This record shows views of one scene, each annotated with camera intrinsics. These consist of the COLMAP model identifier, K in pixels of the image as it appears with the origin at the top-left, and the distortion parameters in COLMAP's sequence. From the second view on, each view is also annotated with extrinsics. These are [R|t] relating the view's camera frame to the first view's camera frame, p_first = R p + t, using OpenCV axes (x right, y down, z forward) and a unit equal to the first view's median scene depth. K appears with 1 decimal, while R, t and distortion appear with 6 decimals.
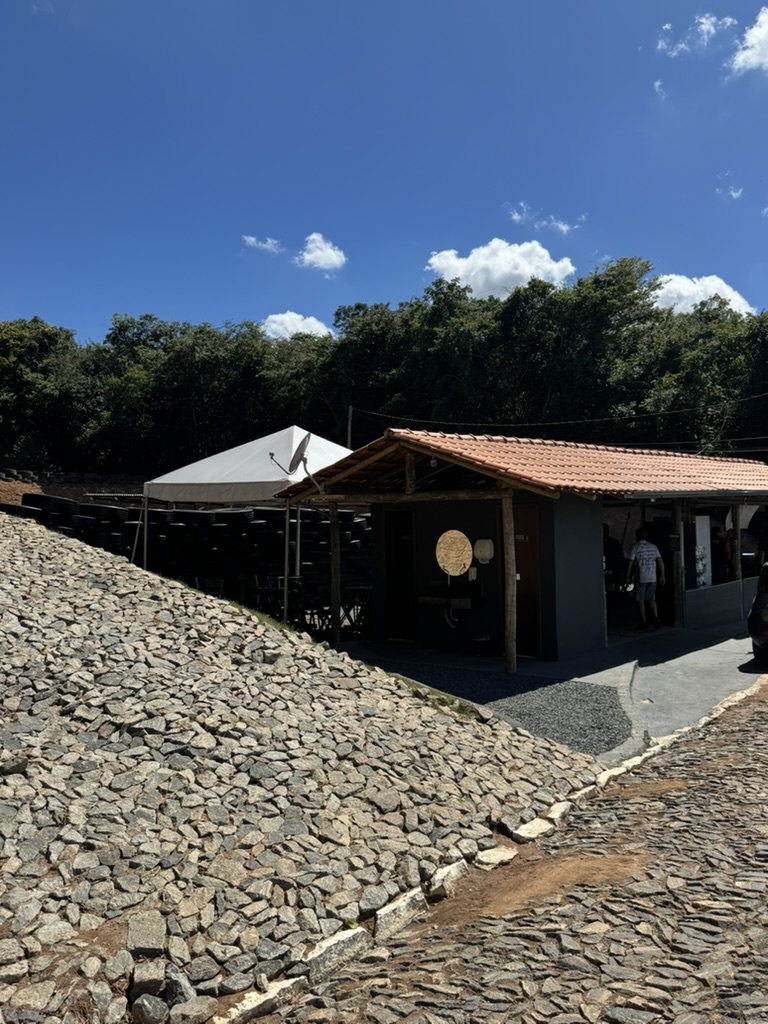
lens RADIAL K [[823.7, 0, 381.6], [0, 823.7, 501.2], [0, 0, 1]] dist [0.044572, -0.038707]
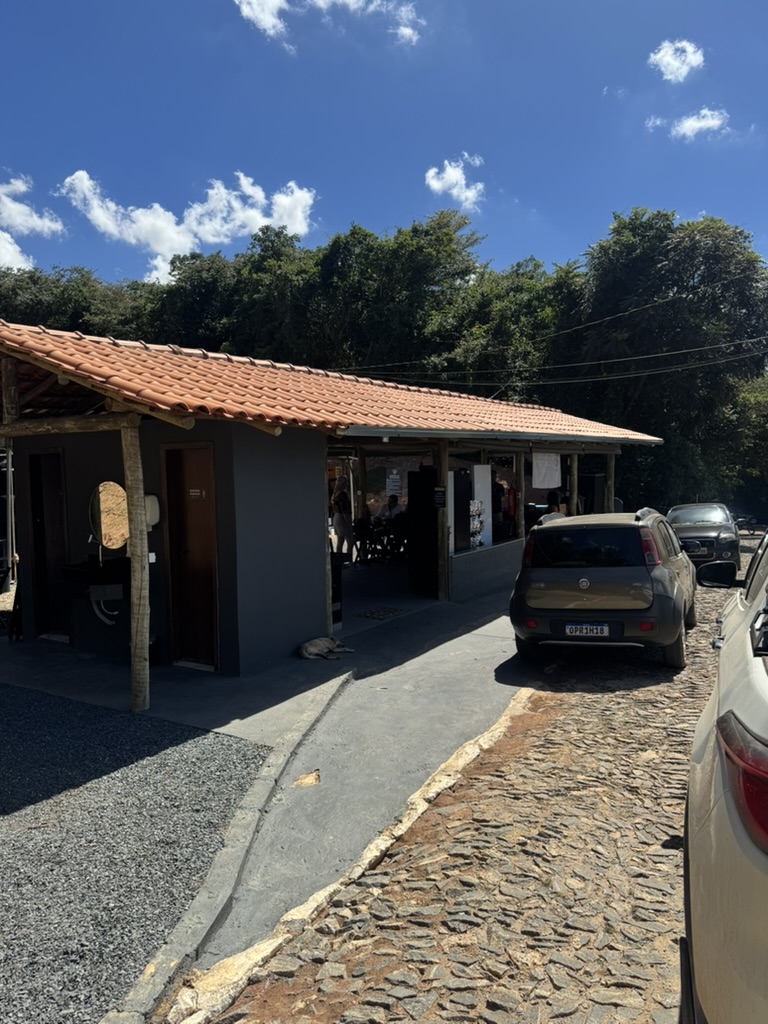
lens RADIAL K [[708.9, 0, 380.4], [0, 708.9, 511.5], [0, 0, 1]] dist [0.054955, -0.059263]
pose [[0.986465, -0.006130, 0.163858, 0.086698], [-0.006795, 0.996914, 0.078206, 0.004928], [-0.163832, -0.078261, 0.983379, 0.156059]]
